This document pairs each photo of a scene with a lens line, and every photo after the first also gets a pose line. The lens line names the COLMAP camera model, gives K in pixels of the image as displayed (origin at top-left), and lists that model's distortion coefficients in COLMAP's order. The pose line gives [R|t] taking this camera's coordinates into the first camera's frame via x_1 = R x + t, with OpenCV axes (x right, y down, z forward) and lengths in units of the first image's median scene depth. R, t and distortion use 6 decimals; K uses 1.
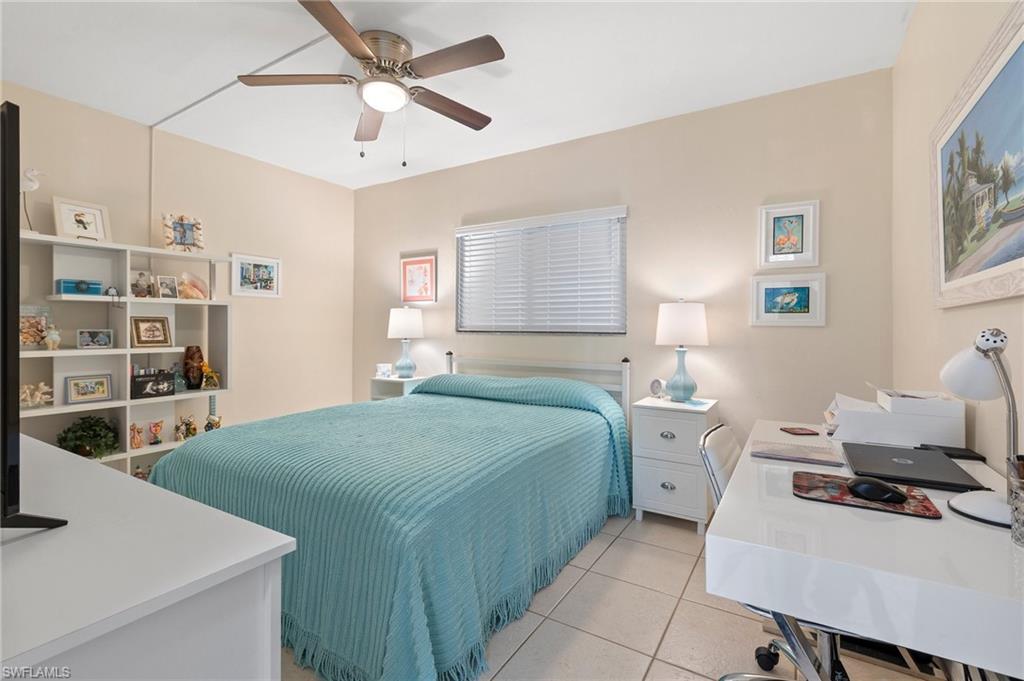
lens RADIAL K [[461.2, 0, 514.9], [0, 461.2, 330.6], [0, 0, 1]] dist [0.005625, -0.001772]
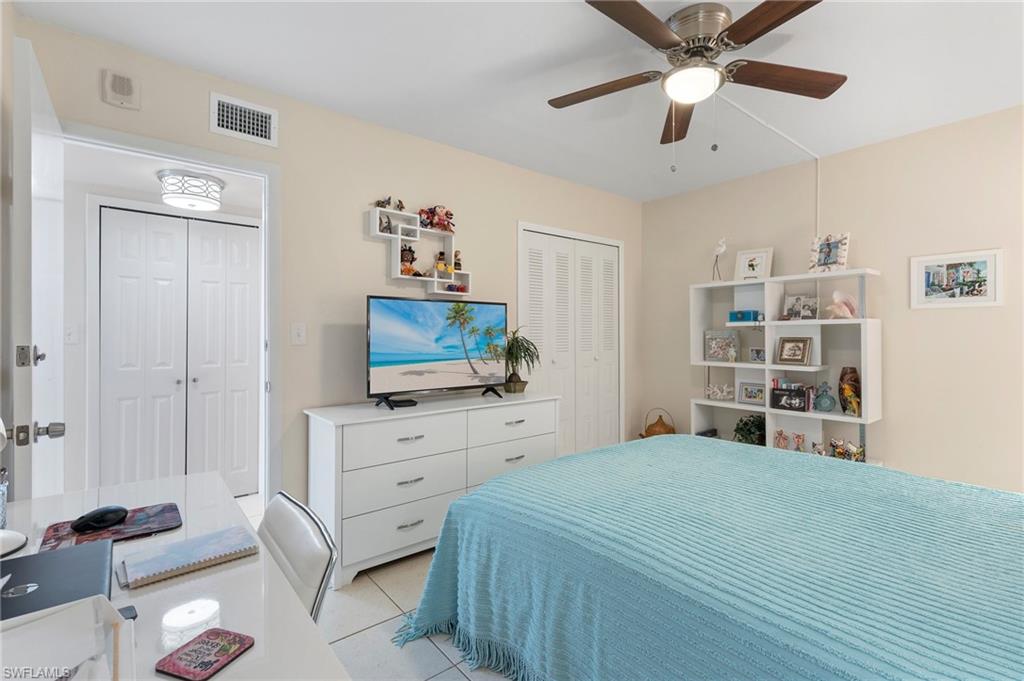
lens RADIAL K [[461.2, 0, 513.4], [0, 461.2, 337.1], [0, 0, 1]] dist [0.005625, -0.001772]
pose [[-0.321222, 0.003284, -0.946998, 0.464730], [-0.004745, 0.999976, 0.005078, -0.032171], [0.946992, 0.006124, -0.321198, 0.704903]]
